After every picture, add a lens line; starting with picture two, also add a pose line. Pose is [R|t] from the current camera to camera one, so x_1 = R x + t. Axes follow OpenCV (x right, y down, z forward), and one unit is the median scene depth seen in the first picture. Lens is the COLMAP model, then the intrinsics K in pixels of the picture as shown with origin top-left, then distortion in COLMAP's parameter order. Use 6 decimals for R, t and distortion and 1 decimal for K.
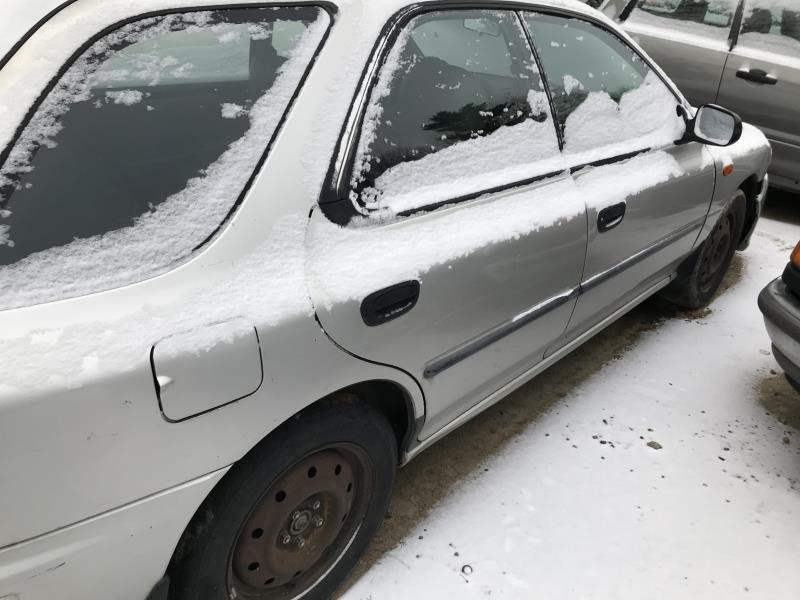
lens RADIAL K [[658.5, 0, 400.0], [0, 658.5, 300.0], [0, 0, 1]] dist [0.089784, -0.125281]
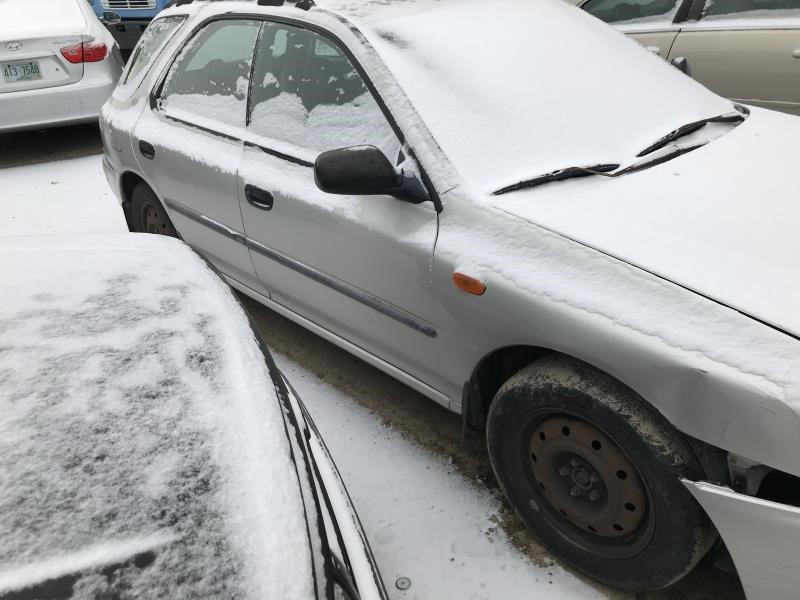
lens RADIAL K [[658.5, 0, 400.0], [0, 658.5, 300.0], [0, 0, 1]] dist [0.089784, -0.125281]
pose [[-0.107261, 0.390795, -0.914207, 1.600617], [-0.395273, 0.826958, 0.399875, -0.605434], [0.912280, 0.404252, 0.065770, 1.367476]]
